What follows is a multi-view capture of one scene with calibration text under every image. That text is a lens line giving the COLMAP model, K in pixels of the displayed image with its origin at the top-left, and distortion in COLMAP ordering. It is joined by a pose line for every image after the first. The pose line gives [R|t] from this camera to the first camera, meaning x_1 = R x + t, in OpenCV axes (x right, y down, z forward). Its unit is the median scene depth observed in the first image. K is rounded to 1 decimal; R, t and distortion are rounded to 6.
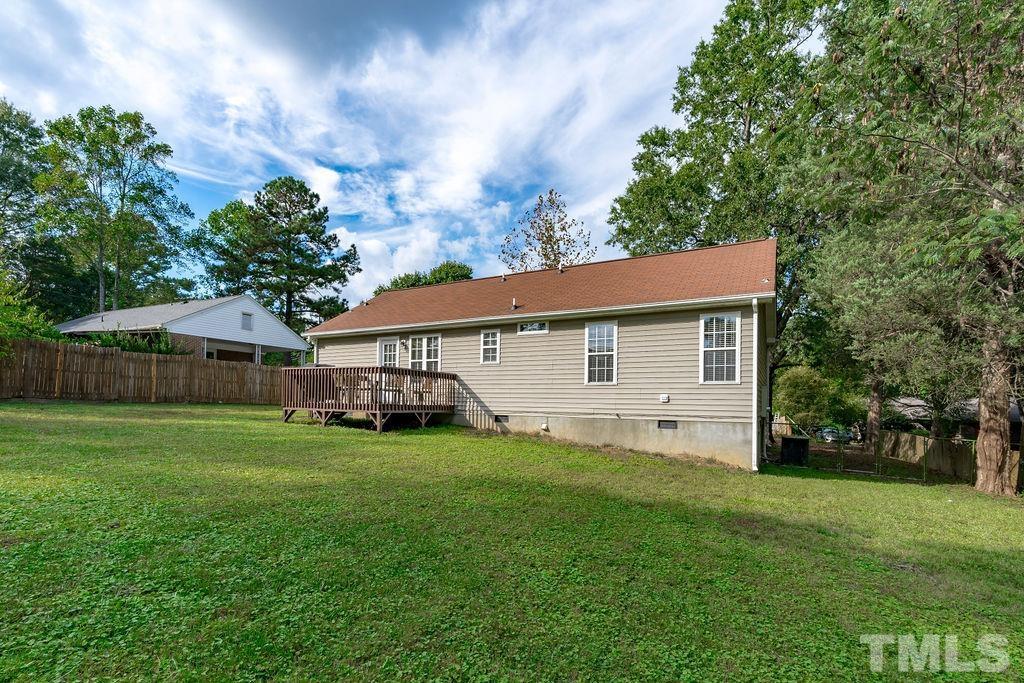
lens RADIAL K [[466.5, 0, 514.1], [0, 466.5, 341.6], [0, 0, 1]] dist [-0.004808, 0.002847]
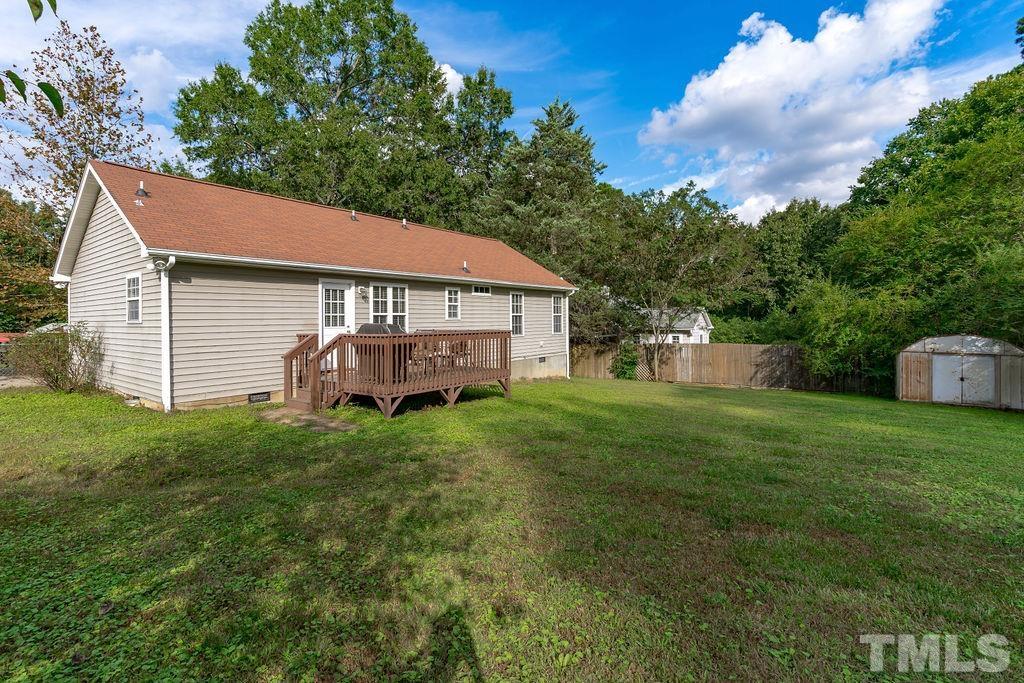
lens RADIAL K [[466.5, 0, 512.9], [0, 466.5, 337.9], [0, 0, 1]] dist [-0.004808, 0.002847]
pose [[0.165155, -0.011441, 0.986201, -1.003464], [-0.047146, 0.998698, 0.019482, 0.057507], [-0.985140, -0.049713, 0.164401, 0.648009]]
